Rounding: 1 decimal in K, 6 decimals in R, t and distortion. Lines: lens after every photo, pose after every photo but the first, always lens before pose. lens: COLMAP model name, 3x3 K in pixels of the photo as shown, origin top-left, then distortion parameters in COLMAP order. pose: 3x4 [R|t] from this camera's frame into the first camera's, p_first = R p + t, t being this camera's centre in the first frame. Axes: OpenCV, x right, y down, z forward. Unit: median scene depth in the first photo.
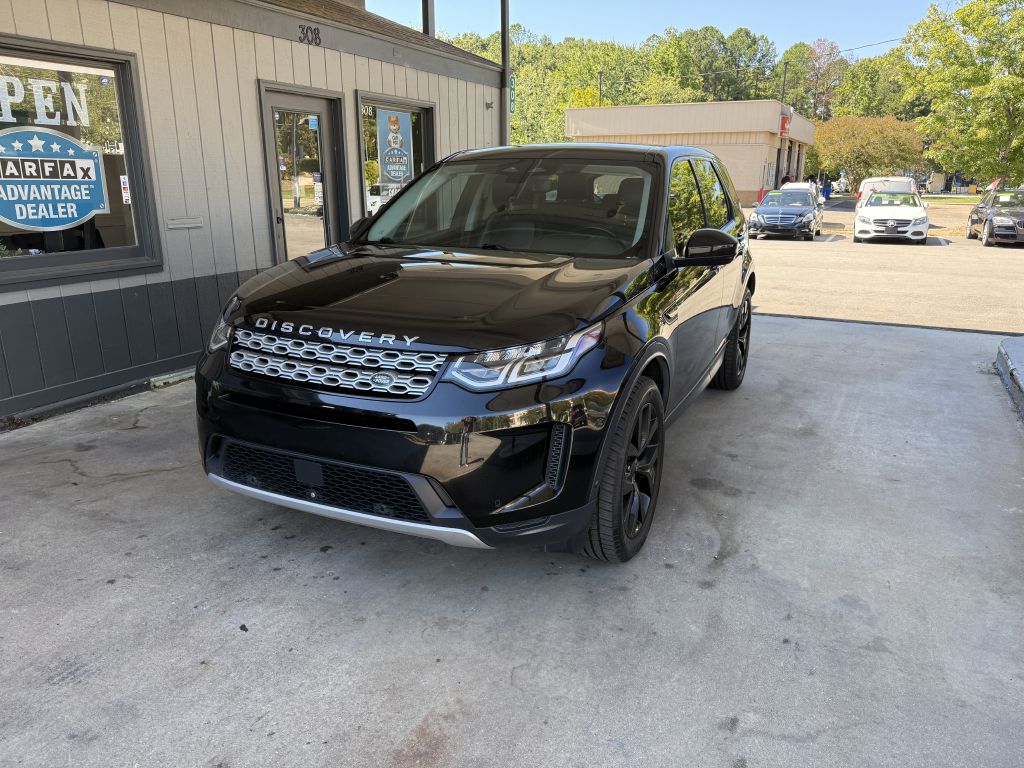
lens RADIAL K [[731.4, 0, 510.6], [0, 731.4, 394.3], [0, 0, 1]] dist [0.015947, -0.025629]
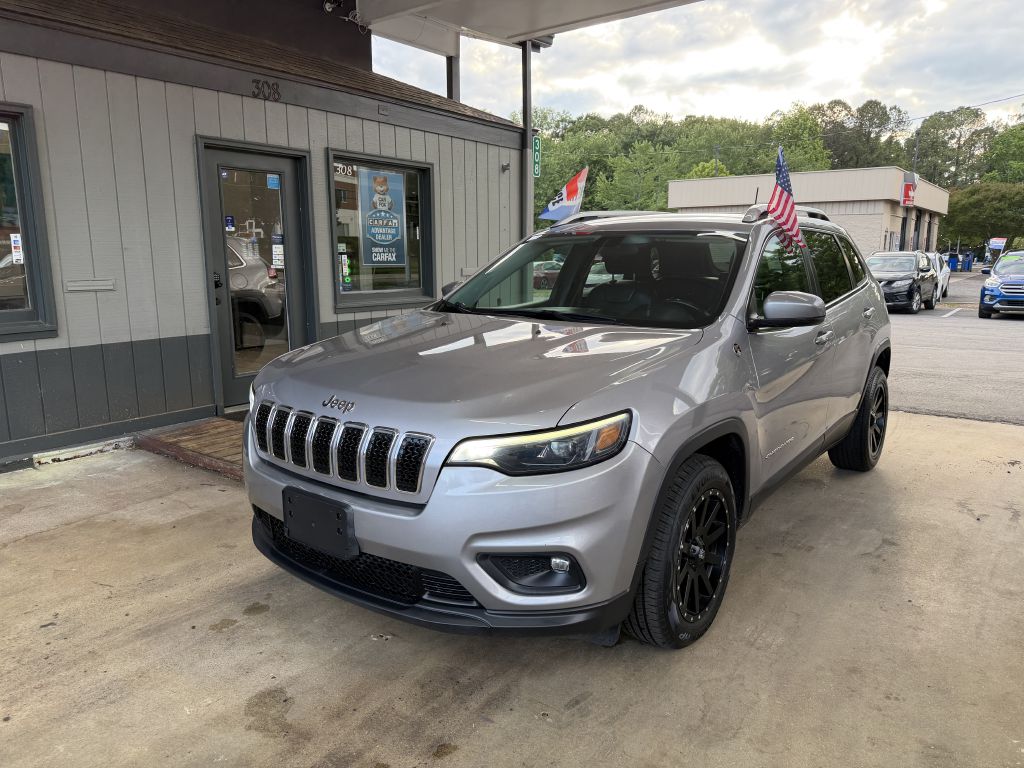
lens RADIAL K [[731.4, 0, 508.0], [0, 731.4, 387.1], [0, 0, 1]] dist [0.015947, -0.025629]
pose [[0.985849, 0.027973, -0.165288, 0.257129], [-0.045007, 0.993946, -0.100224, -0.044351], [0.161484, 0.106245, 0.981140, 0.227356]]
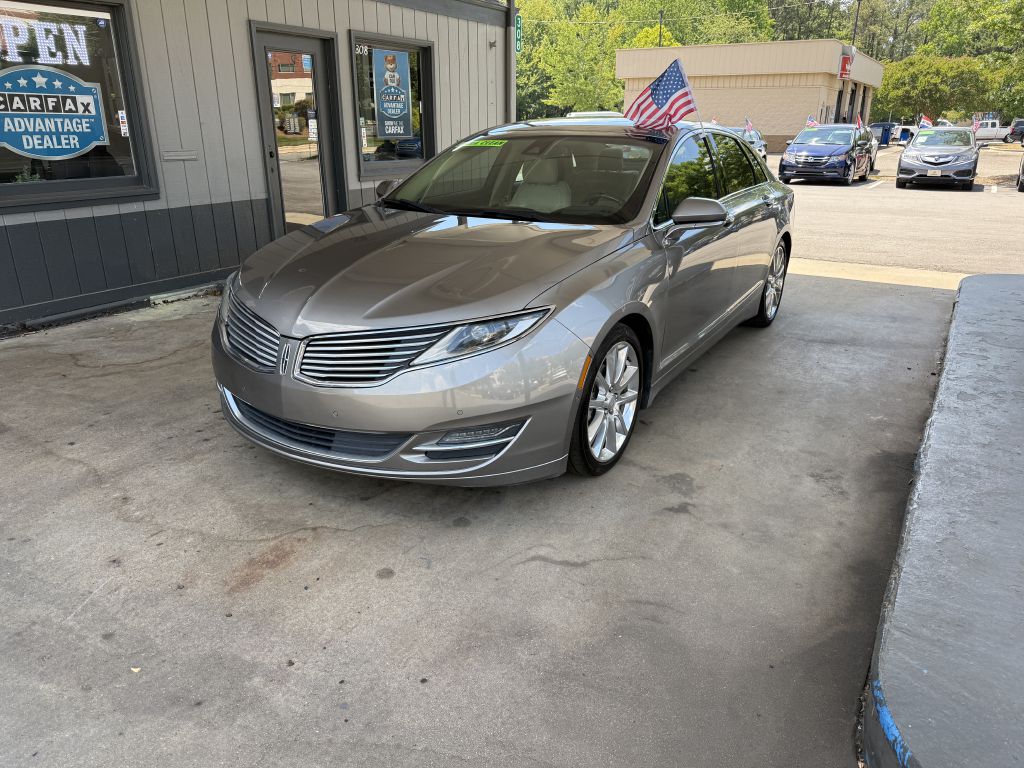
lens RADIAL K [[731.4, 0, 511.2], [0, 731.4, 392.8], [0, 0, 1]] dist [0.015947, -0.025629]
pose [[0.996900, 0.026424, -0.074112, 0.162786], [-0.021632, 0.997669, 0.064727, 0.045882], [0.075649, -0.062923, 0.995147, -0.091256]]
